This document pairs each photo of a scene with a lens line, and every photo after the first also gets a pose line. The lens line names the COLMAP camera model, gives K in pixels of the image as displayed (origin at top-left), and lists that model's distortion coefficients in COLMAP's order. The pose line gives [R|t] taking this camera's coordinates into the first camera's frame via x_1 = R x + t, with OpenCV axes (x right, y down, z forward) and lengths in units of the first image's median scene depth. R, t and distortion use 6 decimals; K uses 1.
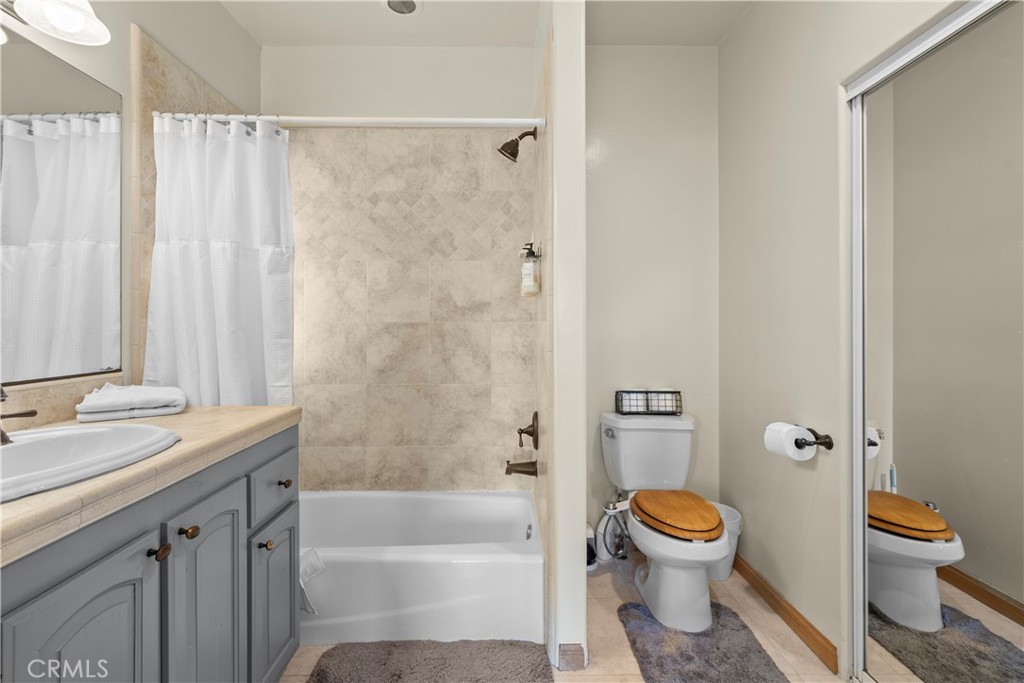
lens RADIAL K [[461.1, 0, 509.6], [0, 461.1, 325.0], [0, 0, 1]] dist [-0.000487, 0.001034]
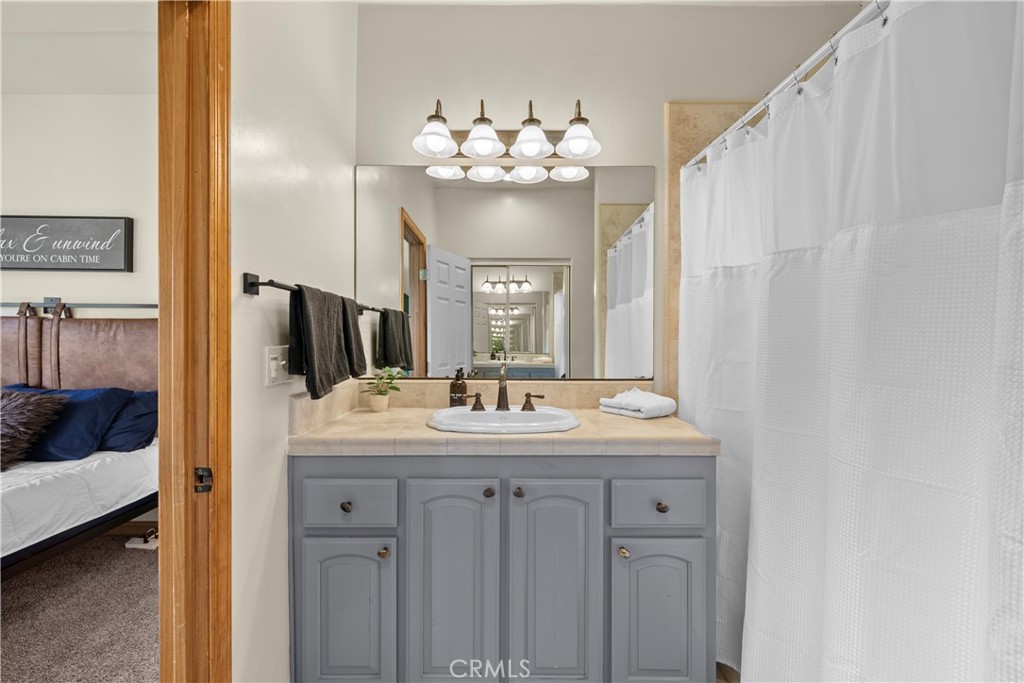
lens RADIAL K [[461.1, 0, 513.0], [0, 461.1, 340.8], [0, 0, 1]] dist [-0.000487, 0.001034]
pose [[-0.014136, 0.004761, -0.999889, 0.492662], [-0.001923, 0.999987, 0.004789, -0.017003], [0.999898, 0.001990, -0.014126, 0.678077]]
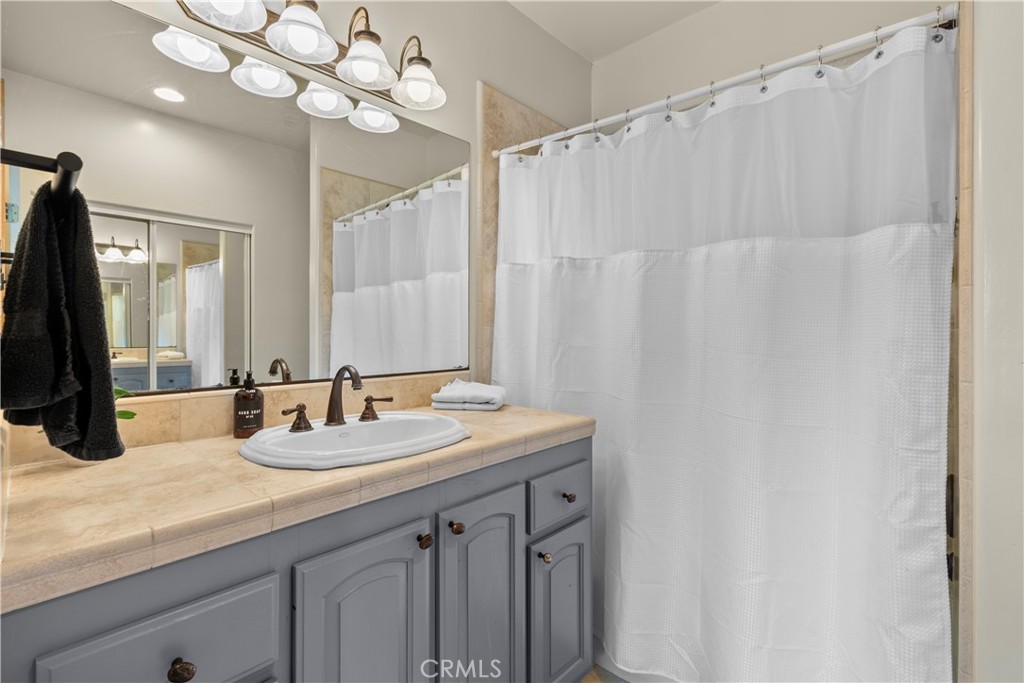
lens RADIAL K [[461.1, 0, 510.2], [0, 461.1, 331.1], [0, 0, 1]] dist [-0.000487, 0.001034]
pose [[0.716955, 0.003898, -0.697108, 0.093085], [-0.002115, 0.999992, 0.003416, -0.006325], [0.697116, -0.000975, 0.716958, 0.218761]]
